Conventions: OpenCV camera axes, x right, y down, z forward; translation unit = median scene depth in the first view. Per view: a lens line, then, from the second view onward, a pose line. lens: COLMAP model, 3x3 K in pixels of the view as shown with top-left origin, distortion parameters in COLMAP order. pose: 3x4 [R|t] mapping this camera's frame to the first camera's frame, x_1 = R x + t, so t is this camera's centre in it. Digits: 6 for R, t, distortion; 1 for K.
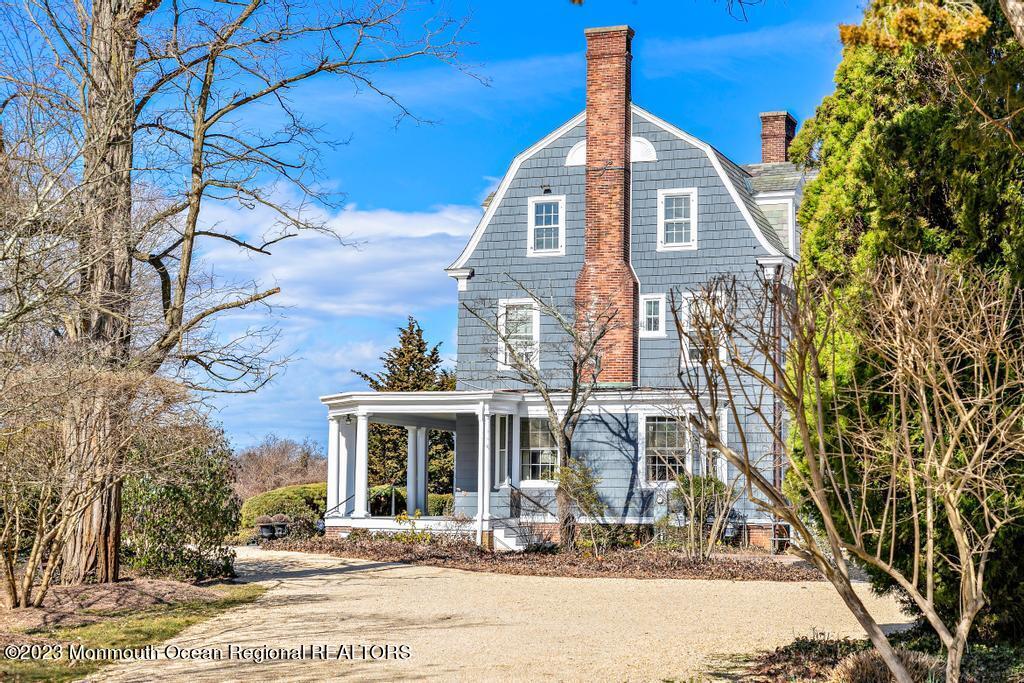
lens RADIAL K [[1774.9, 0, 511.6], [0, 1774.9, 341.9], [0, 0, 1]] dist [0.076112, 0.000000]
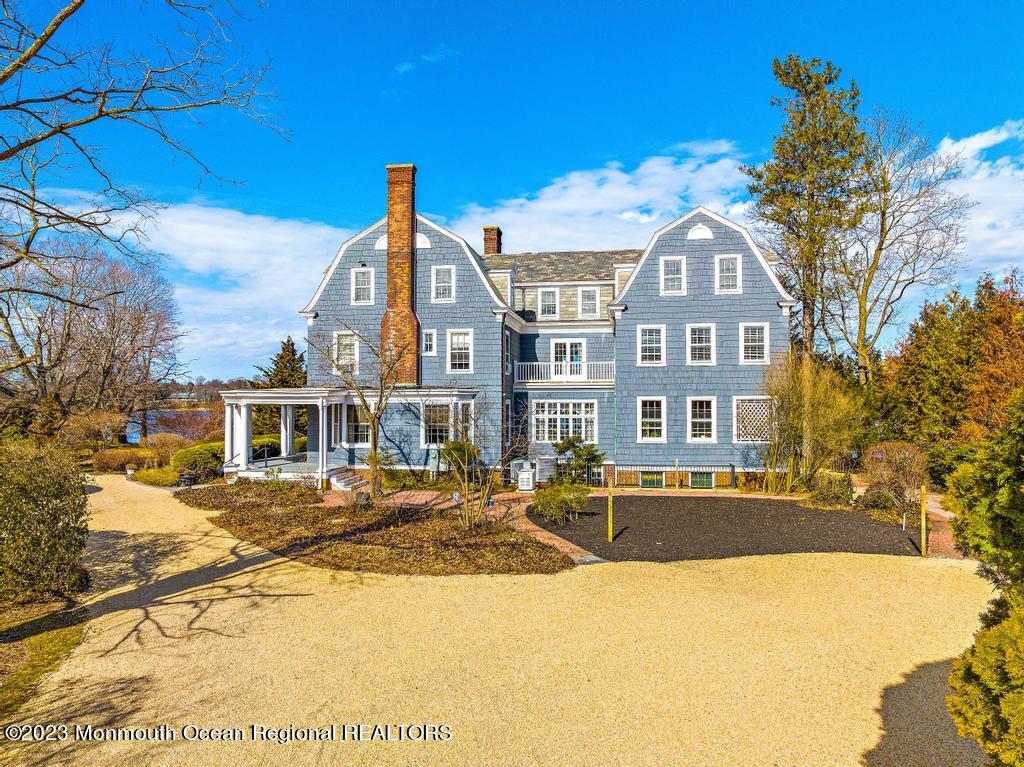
lens RADIAL K [[713.8, 0, 513.9], [0, 713.8, 385.2], [0, 0, 1]] dist [-0.021282, -0.000399]
pose [[0.975271, -0.007461, 0.220884, 0.009936], [-0.007726, 0.997668, 0.067813, -0.020676], [-0.220875, -0.067843, 0.972940, 0.332862]]
